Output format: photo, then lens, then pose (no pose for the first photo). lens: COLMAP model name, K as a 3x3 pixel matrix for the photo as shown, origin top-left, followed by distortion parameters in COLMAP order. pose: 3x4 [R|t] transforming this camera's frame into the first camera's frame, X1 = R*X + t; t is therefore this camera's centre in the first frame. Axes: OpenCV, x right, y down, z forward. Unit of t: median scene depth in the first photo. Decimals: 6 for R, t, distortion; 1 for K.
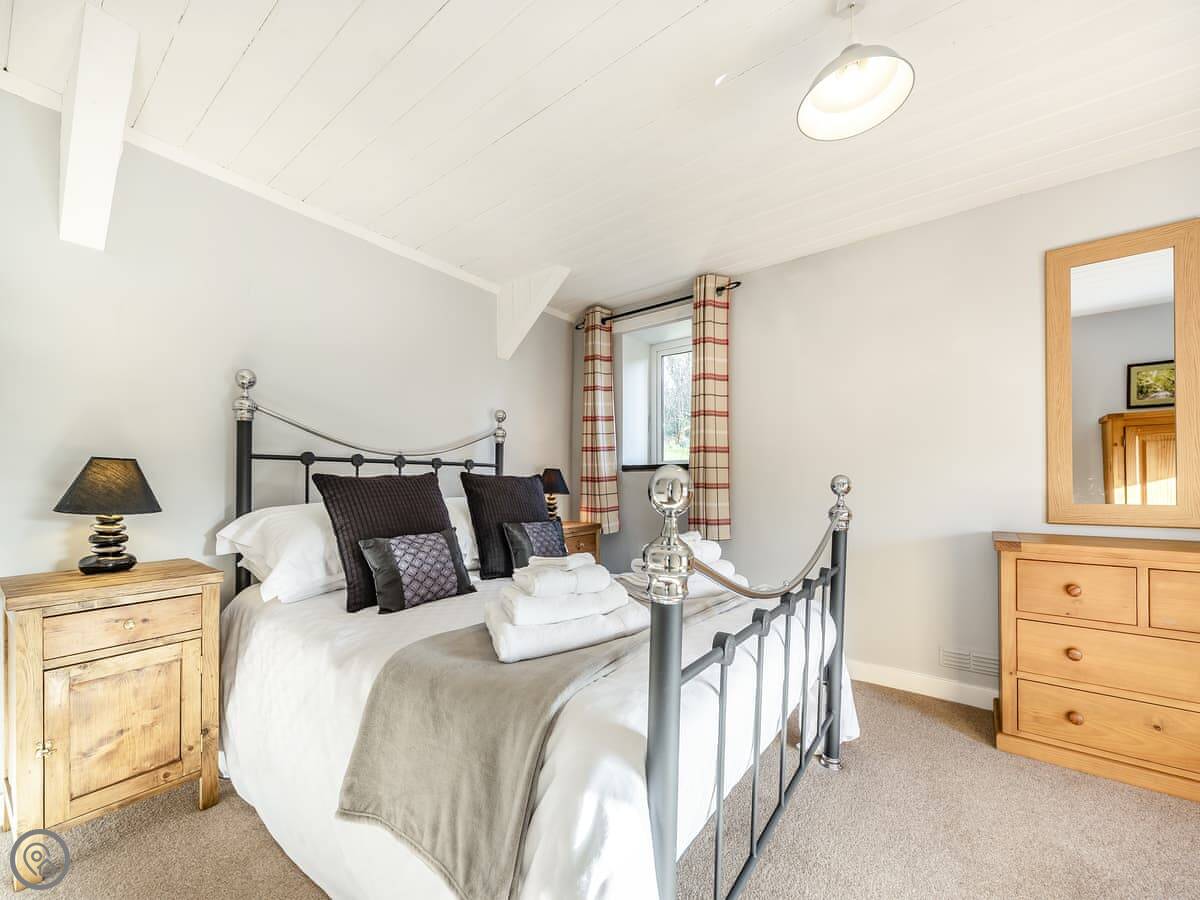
lens RADIAL K [[470.1, 0, 612.3], [0, 470.1, 481.0], [0, 0, 1]] dist [-0.000022, -0.000018]
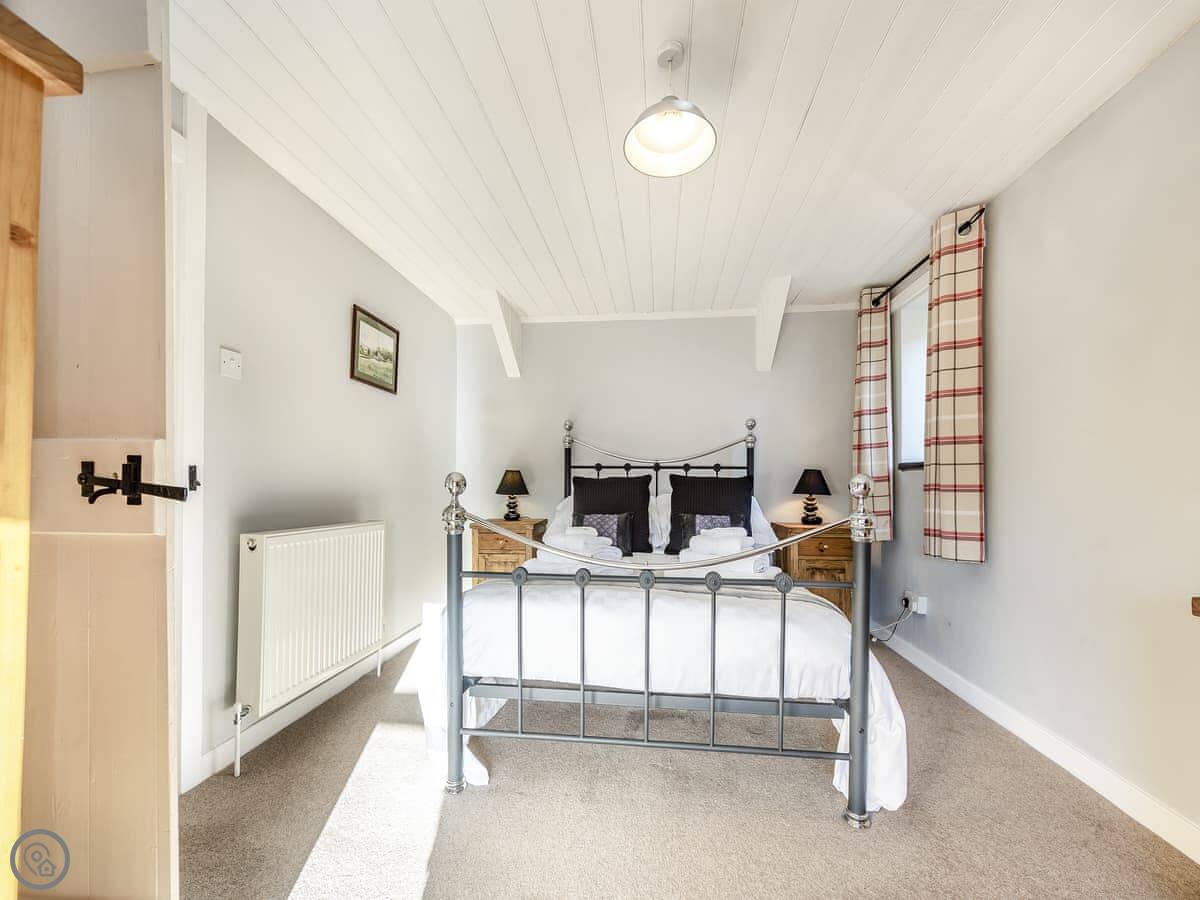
lens RADIAL K [[482.9, 0, 604.7], [0, 482.9, 482.3], [0, 0, 1]] dist [0.001340, -0.000003]
pose [[0.492093, 0.004471, -0.870531, 0.640380], [-0.003925, 0.999988, 0.002918, 0.000667], [0.870534, 0.001981, 0.492105, 0.125380]]
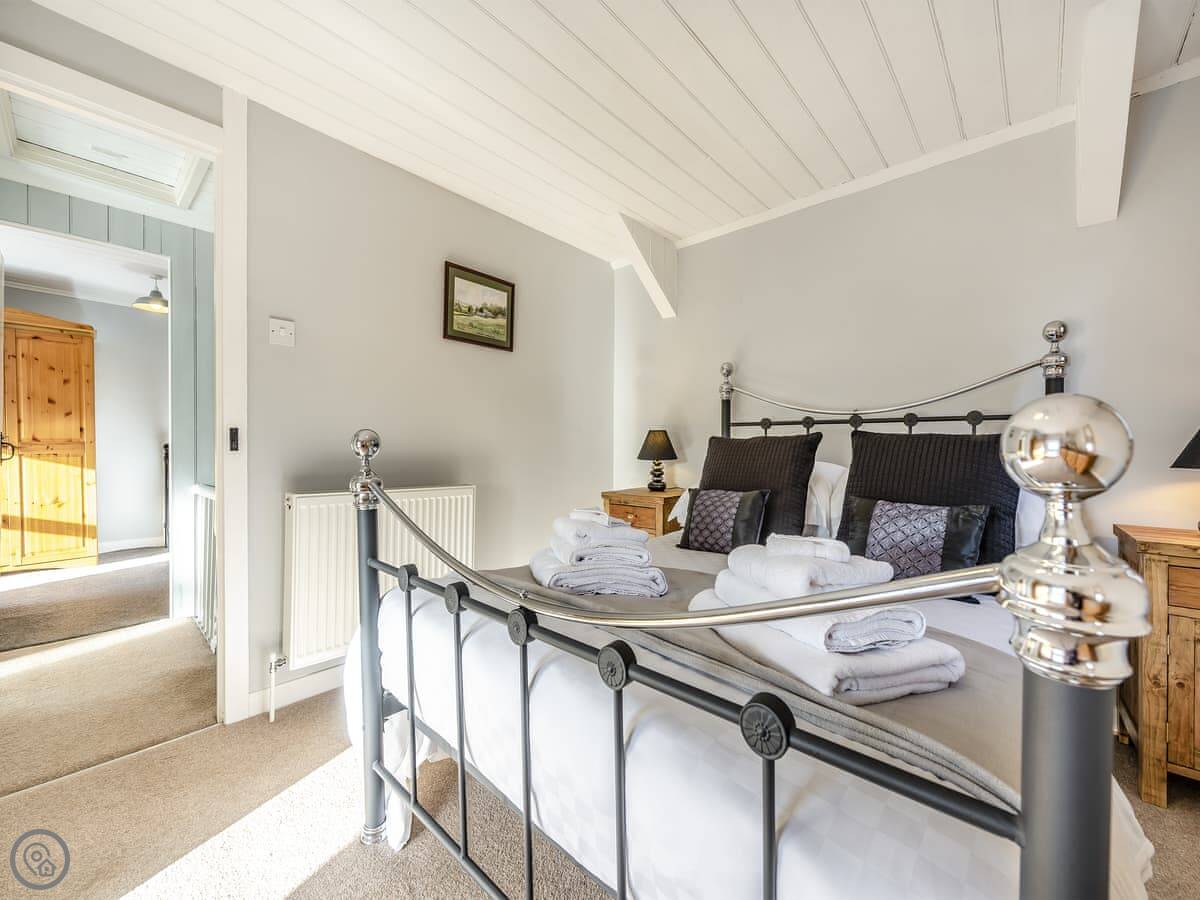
lens RADIAL K [[474.1, 0, 600.0], [0, 474.1, 450.0], [0, 0, 1]] dist [0.008136, -0.000339]
pose [[-0.120749, 0.010290, -0.992630, 0.451779], [-0.001638, 0.999943, 0.010565, 0.005434], [0.992682, 0.002902, -0.120725, 0.535780]]
